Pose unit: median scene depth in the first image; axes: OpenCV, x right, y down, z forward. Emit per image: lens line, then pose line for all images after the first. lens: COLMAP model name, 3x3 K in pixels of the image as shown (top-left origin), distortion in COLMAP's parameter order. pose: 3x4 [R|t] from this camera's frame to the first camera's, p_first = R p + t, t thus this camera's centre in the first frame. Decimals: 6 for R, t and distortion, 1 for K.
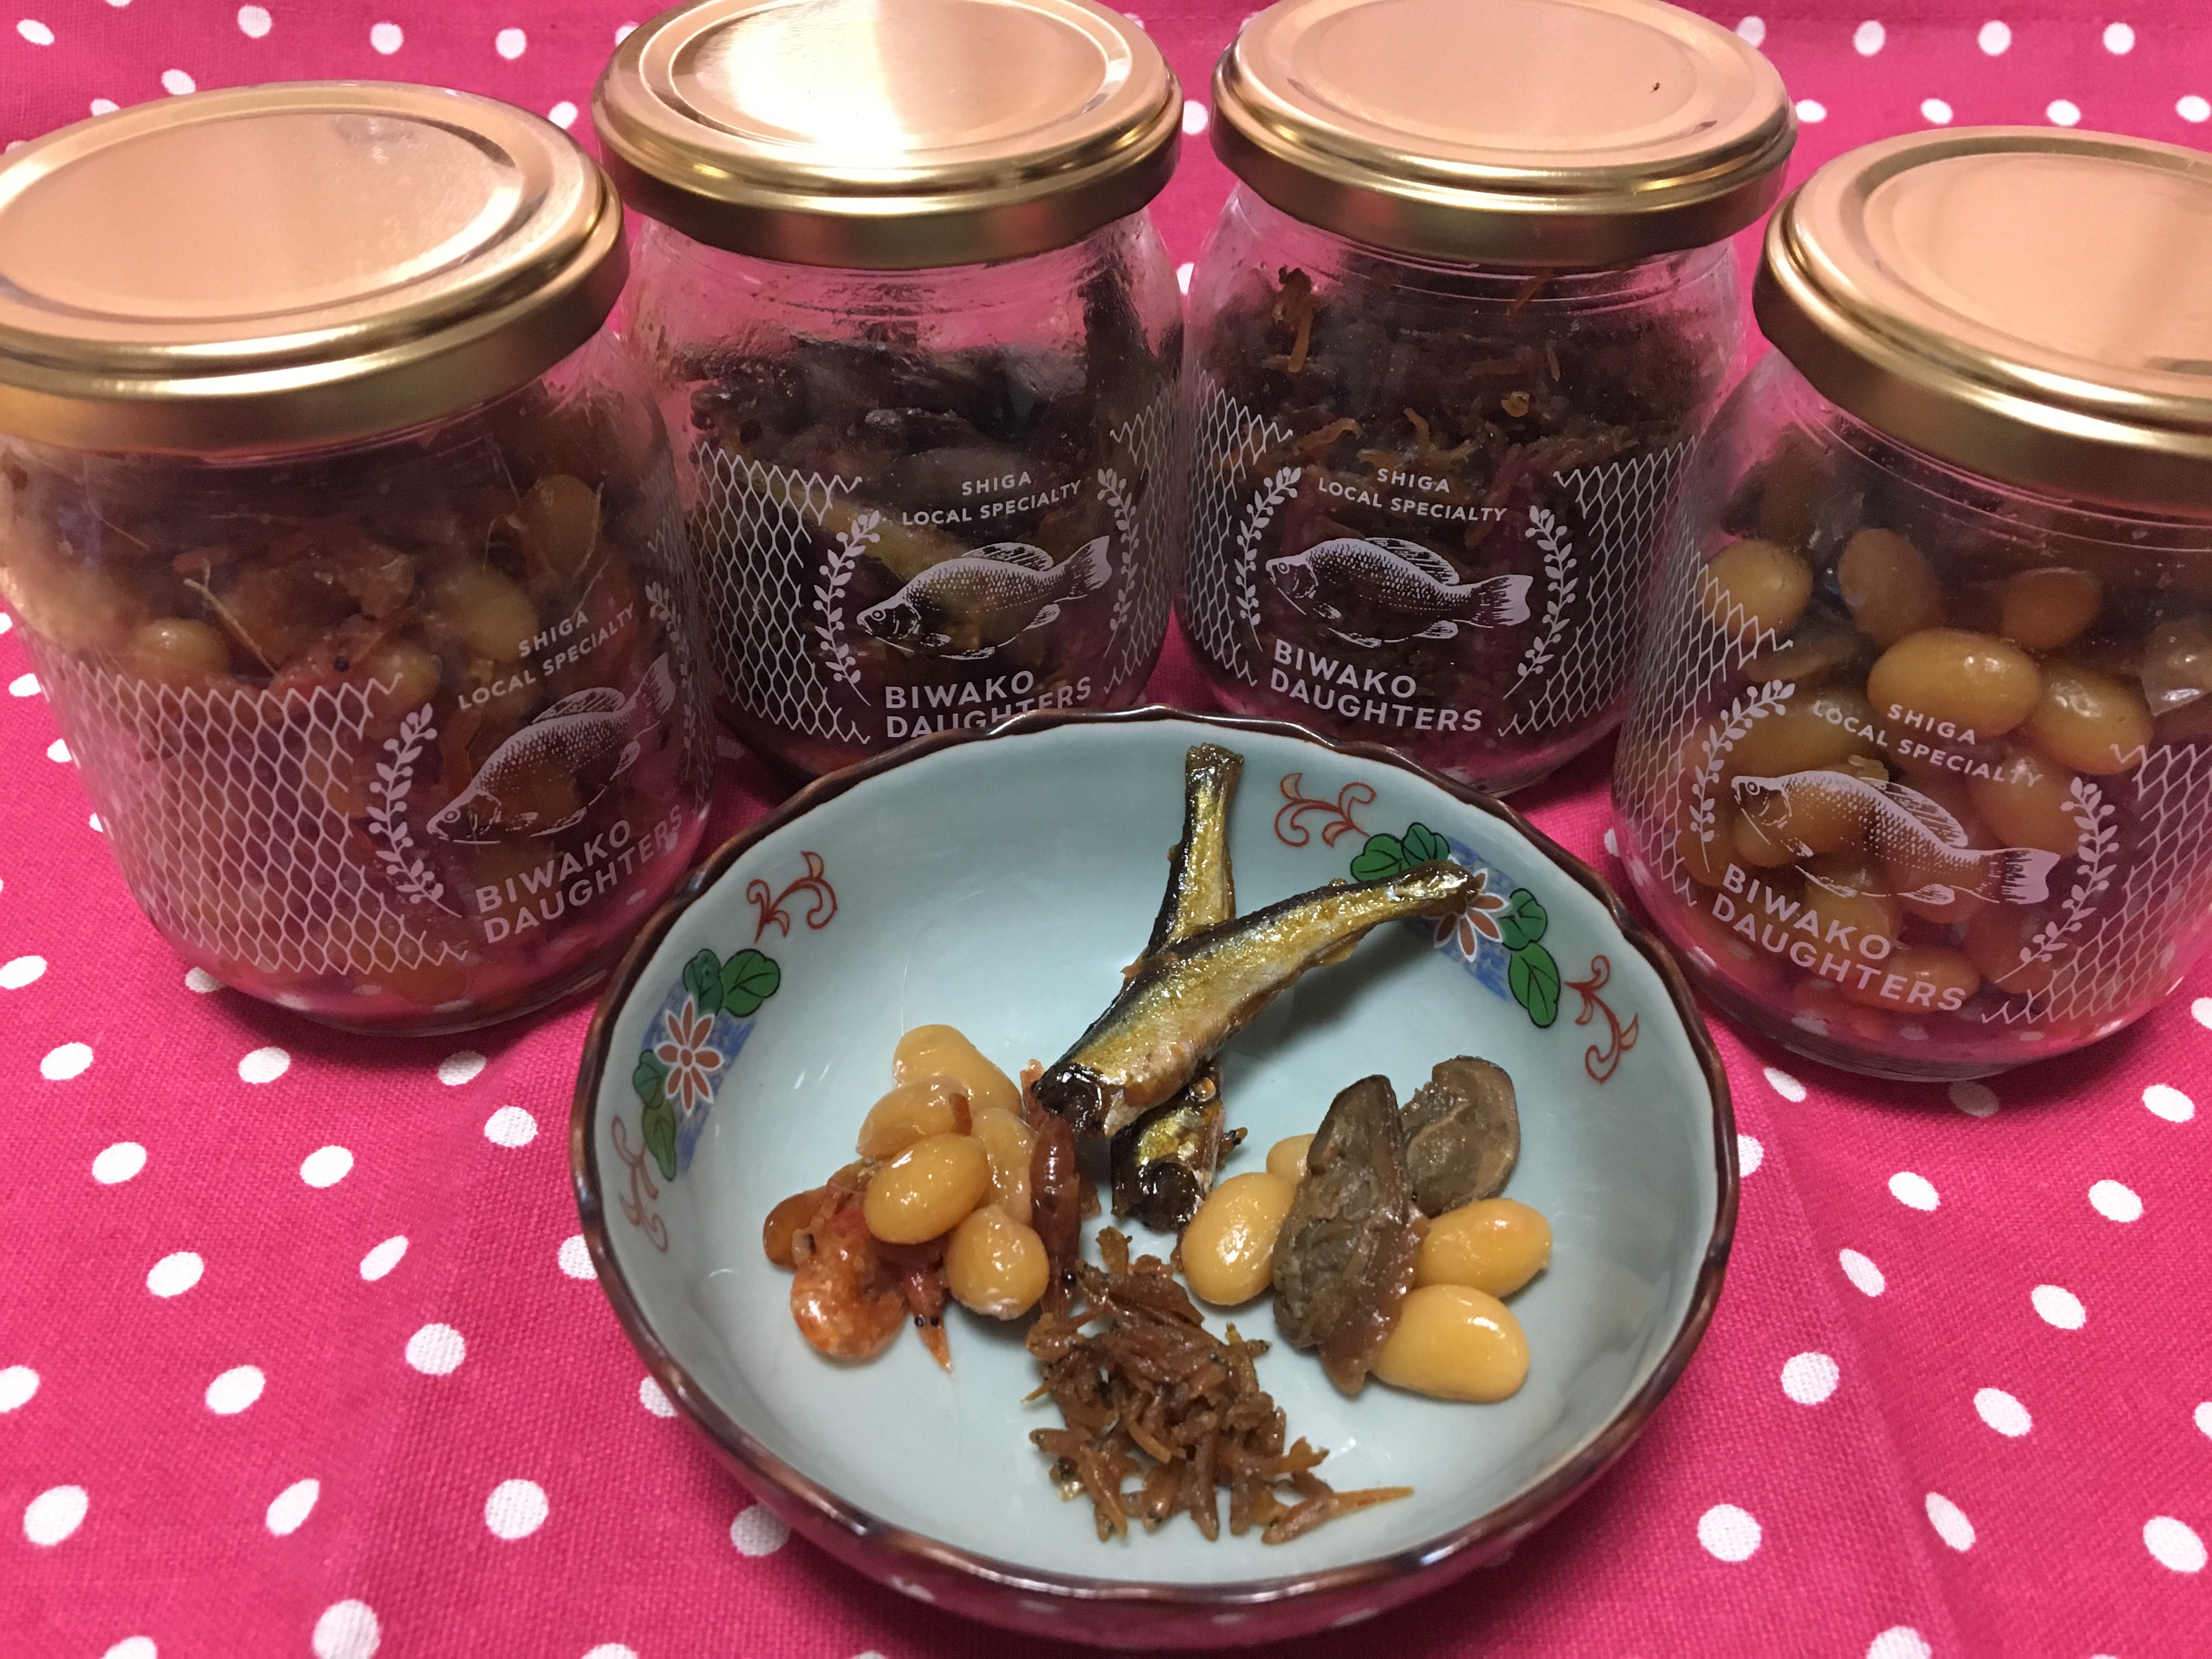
lens RADIAL K [[1852.9, 0, 1106.0], [0, 1852.9, 829.5], [0, 0, 1]] dist [0.092907, -0.169419]
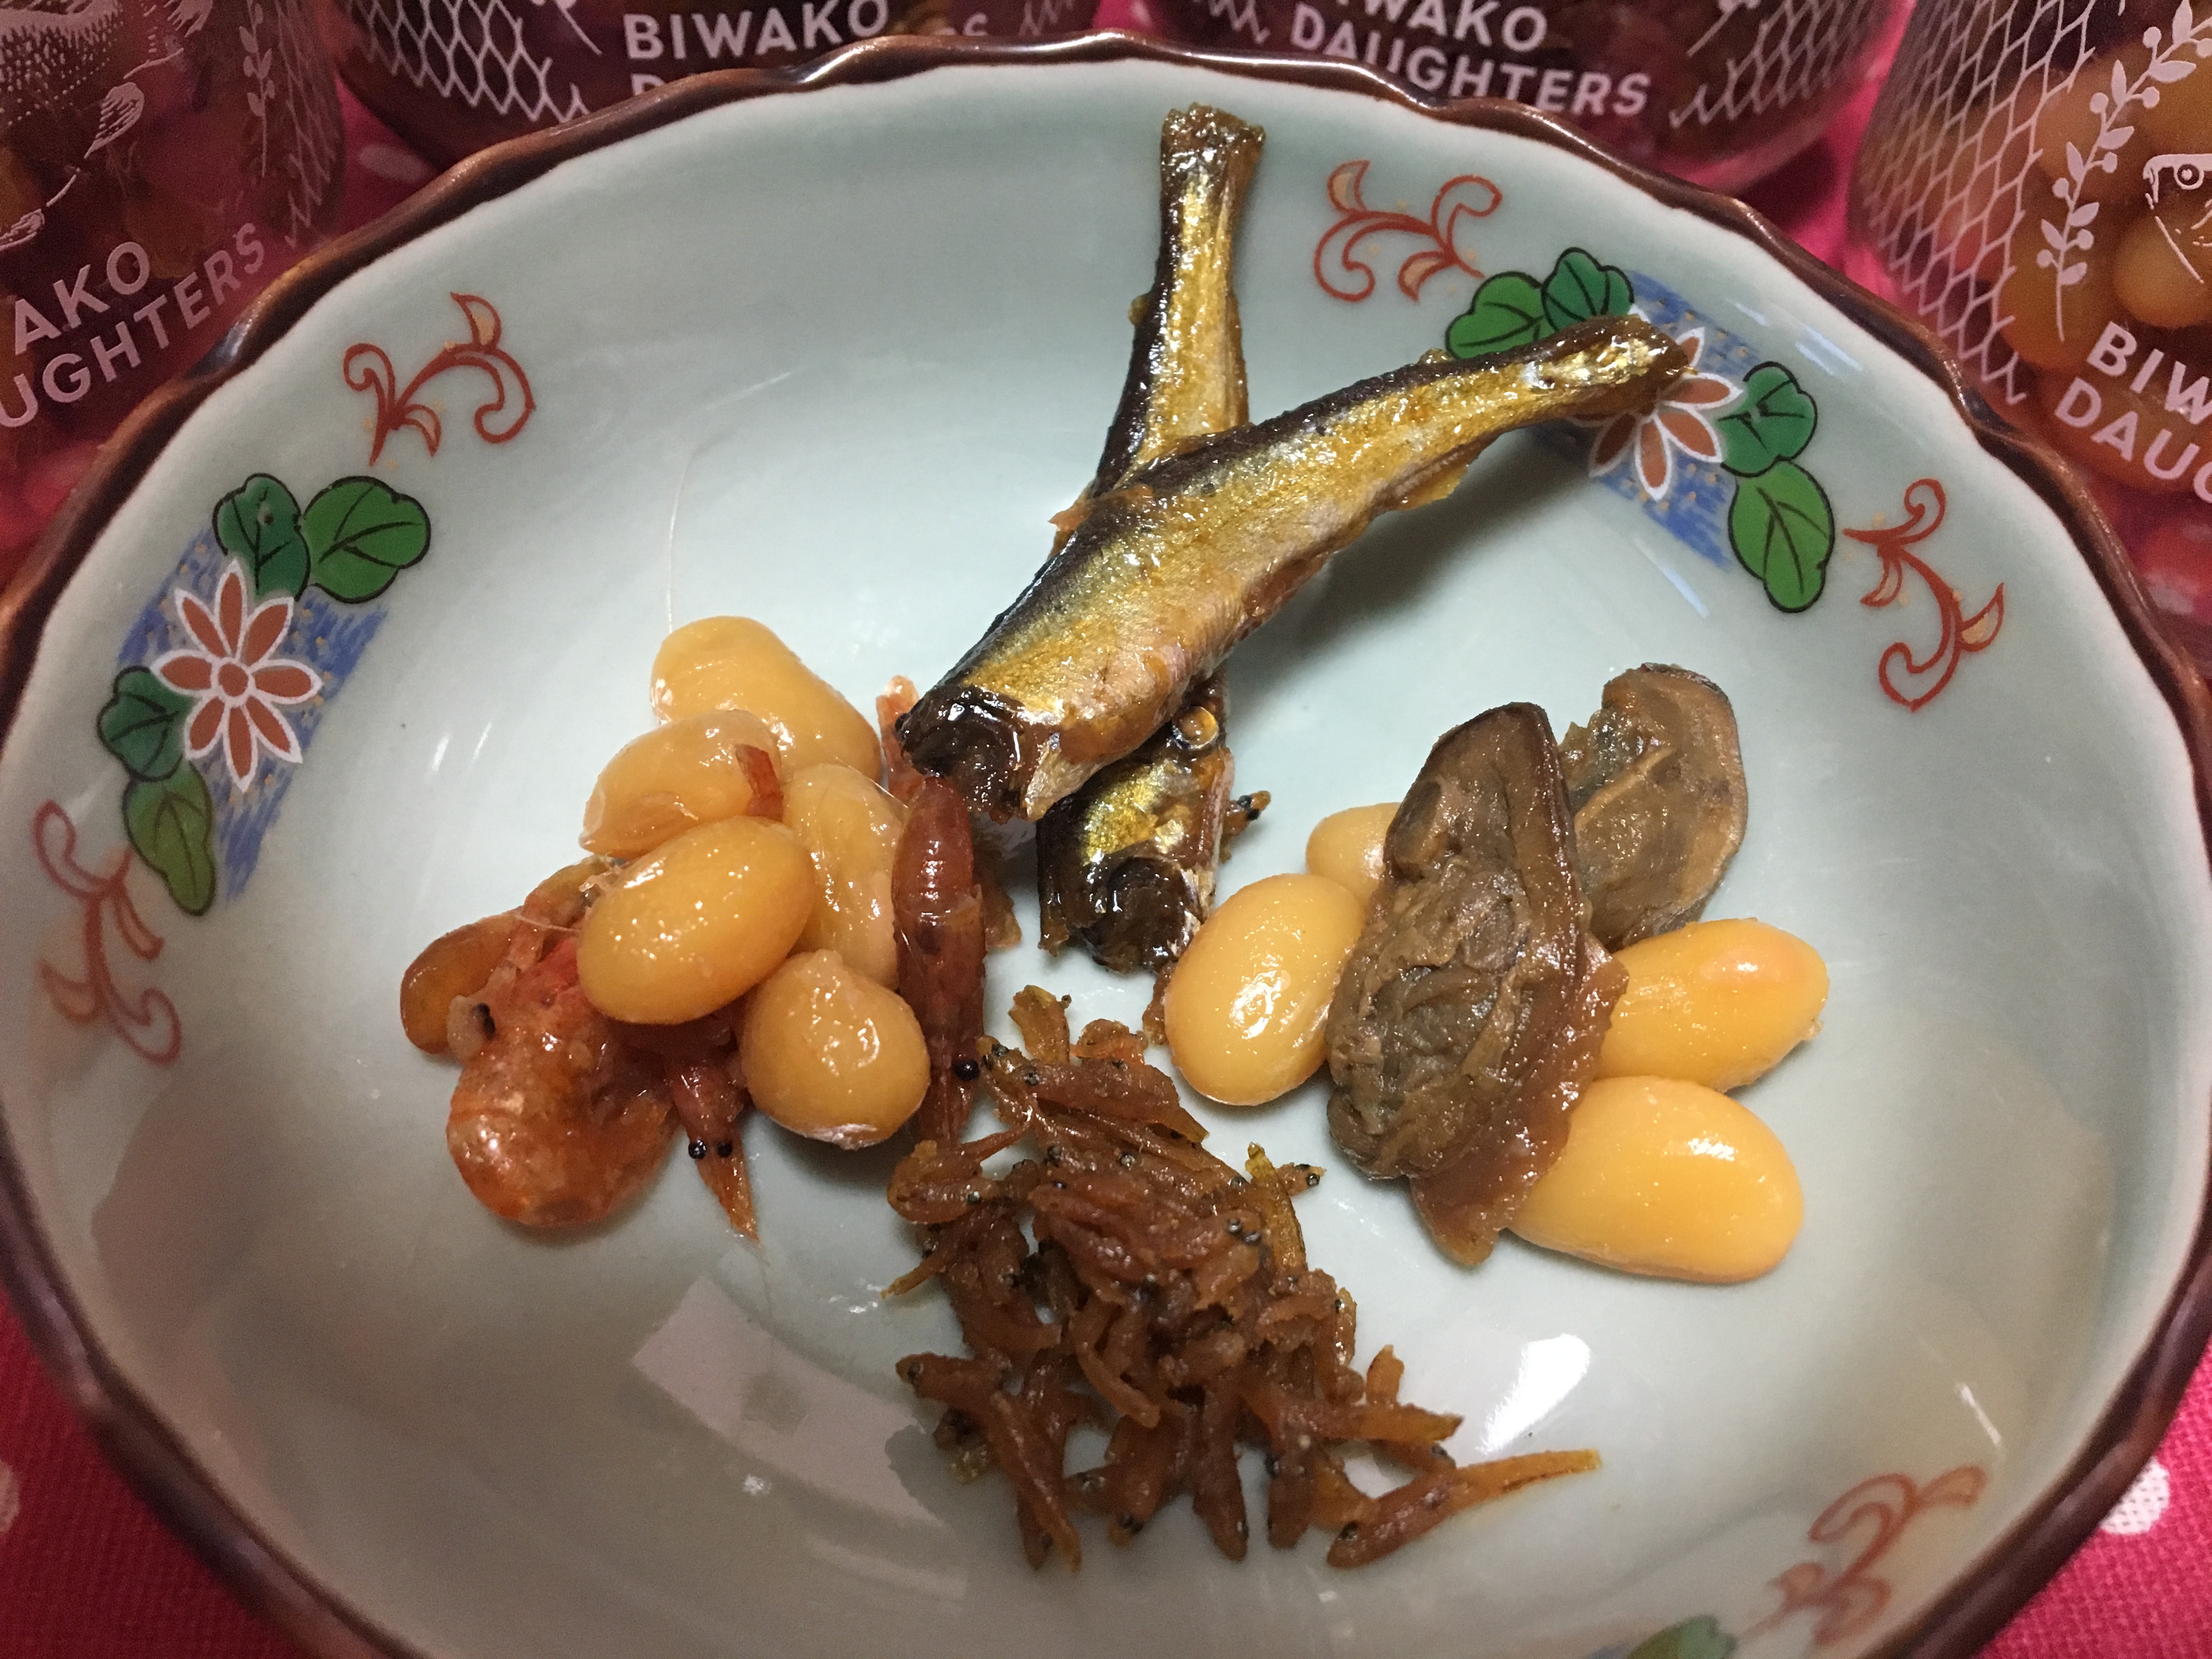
lens RADIAL K [[1852.9, 0, 1106.0], [0, 1852.9, 829.5], [0, 0, 1]] dist [0.092907, -0.169419]
pose [[0.998666, -0.012542, 0.050092, -0.004629], [0.001193, 0.975401, 0.220434, 0.045434], [-0.051624, -0.220080, 0.974115, 0.446086]]
